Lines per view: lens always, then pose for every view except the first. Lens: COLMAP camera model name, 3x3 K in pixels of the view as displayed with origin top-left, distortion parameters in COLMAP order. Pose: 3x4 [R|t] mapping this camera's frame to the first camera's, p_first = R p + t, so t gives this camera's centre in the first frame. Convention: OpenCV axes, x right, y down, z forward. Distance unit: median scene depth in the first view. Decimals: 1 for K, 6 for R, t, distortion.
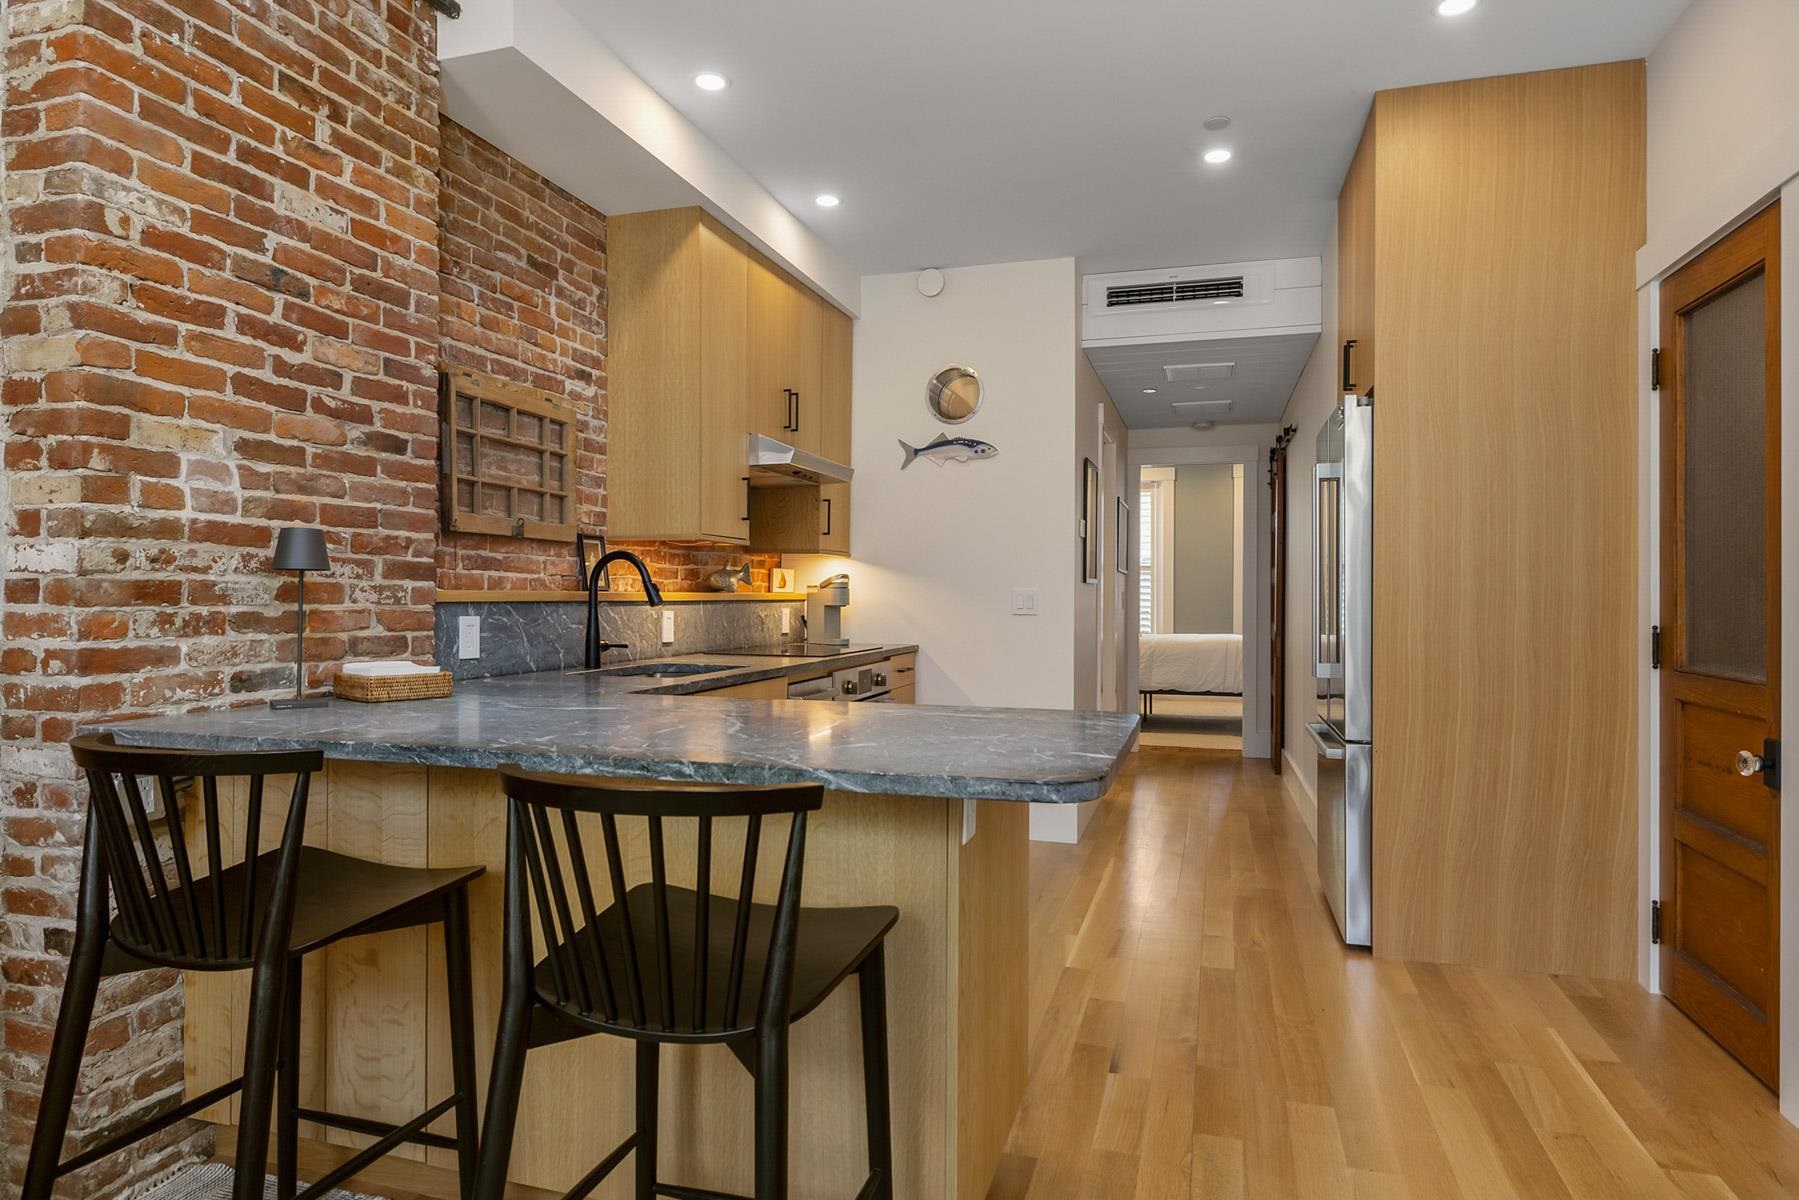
lens RADIAL K [[1036.7, 0, 901.8], [0, 1036.7, 596.6], [0, 0, 1]] dist [-0.002409, -0.002153]
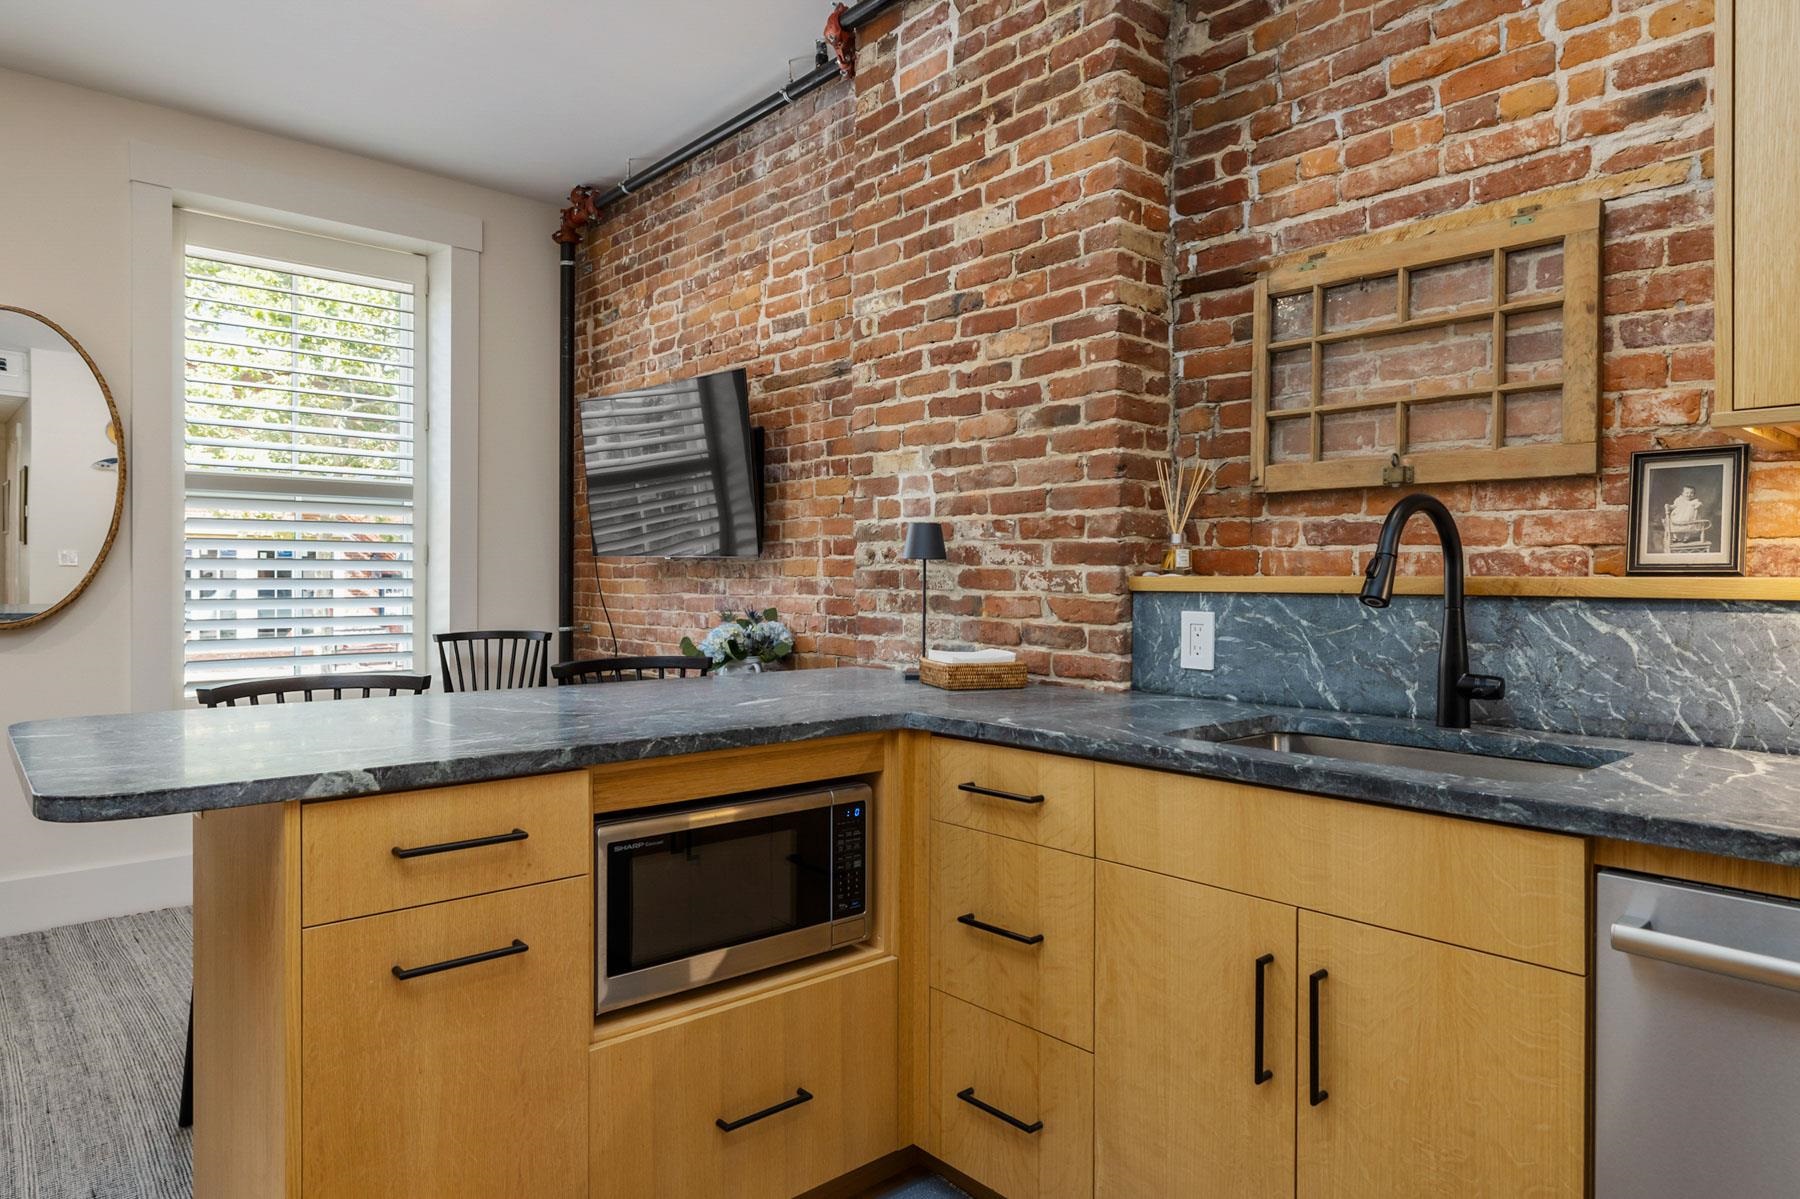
lens RADIAL K [[1099.5, 0, 914.3], [0, 1099.5, 586.5], [0, 0, 1]] dist [0.003953, 0.000286]
pose [[-0.525160, -0.003530, -0.850996, 0.424264], [-0.009362, 0.999955, 0.001630, 0.002314], [0.850952, 0.008823, -0.525169, 1.502115]]
